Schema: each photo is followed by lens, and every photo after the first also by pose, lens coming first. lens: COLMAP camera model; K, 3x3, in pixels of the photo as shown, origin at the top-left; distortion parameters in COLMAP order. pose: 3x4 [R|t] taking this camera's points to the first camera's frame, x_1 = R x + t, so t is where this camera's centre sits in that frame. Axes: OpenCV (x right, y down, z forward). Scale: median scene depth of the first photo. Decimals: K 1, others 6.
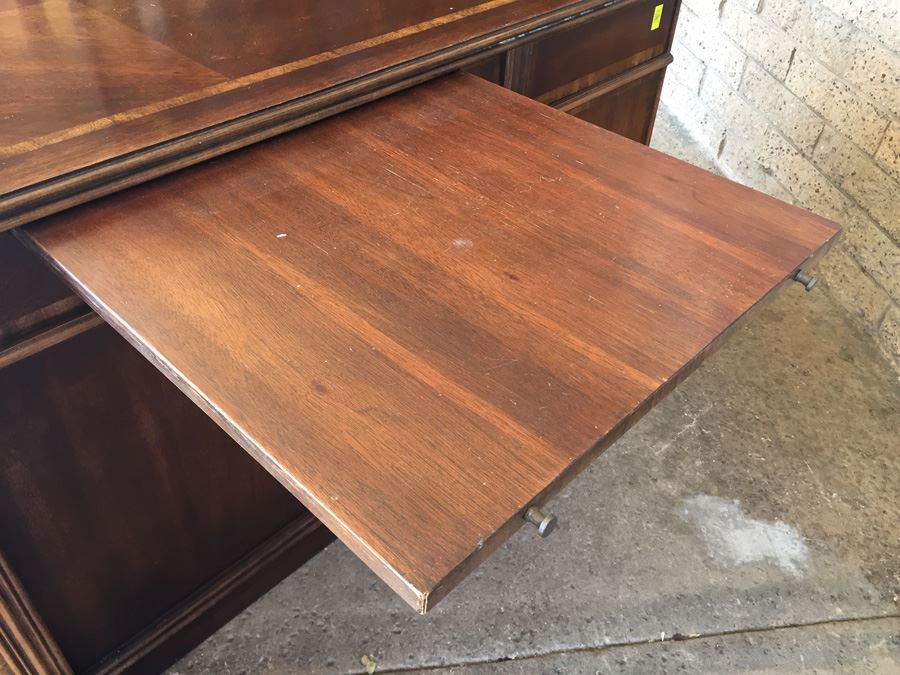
lens RADIAL K [[767.2, 0, 442.8], [0, 767.2, 336.8], [0, 0, 1]] dist [0.099656, -0.138142]
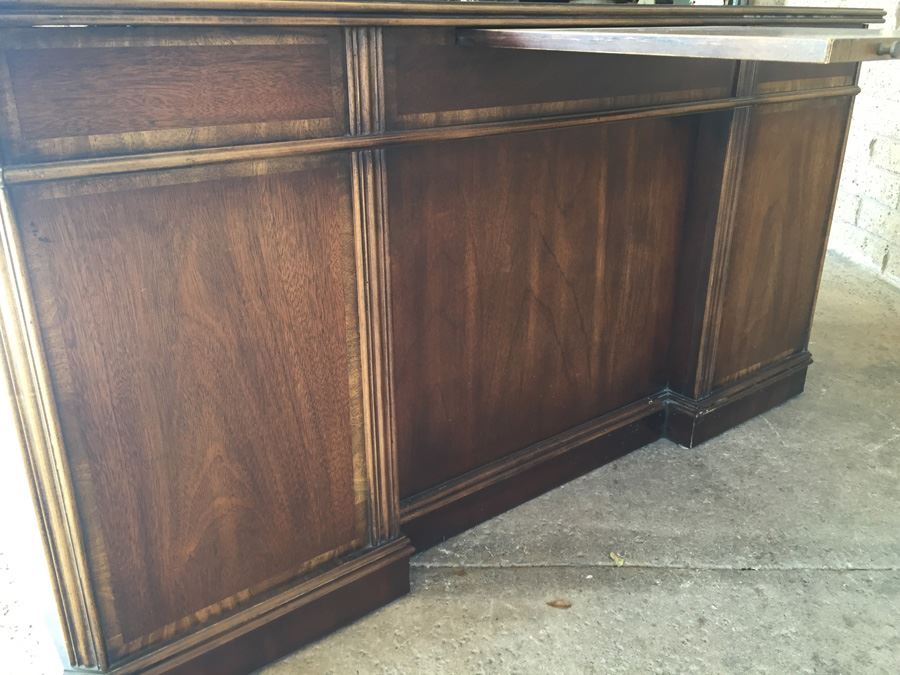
lens RADIAL K [[767.2, 0, 447.9], [0, 767.2, 333.5], [0, 0, 1]] dist [0.099656, -0.138142]
pose [[0.989683, 0.022790, -0.141451, -0.170486], [-0.066283, 0.948094, -0.311006, 0.442505], [0.127021, 0.317173, 0.939823, -0.132199]]
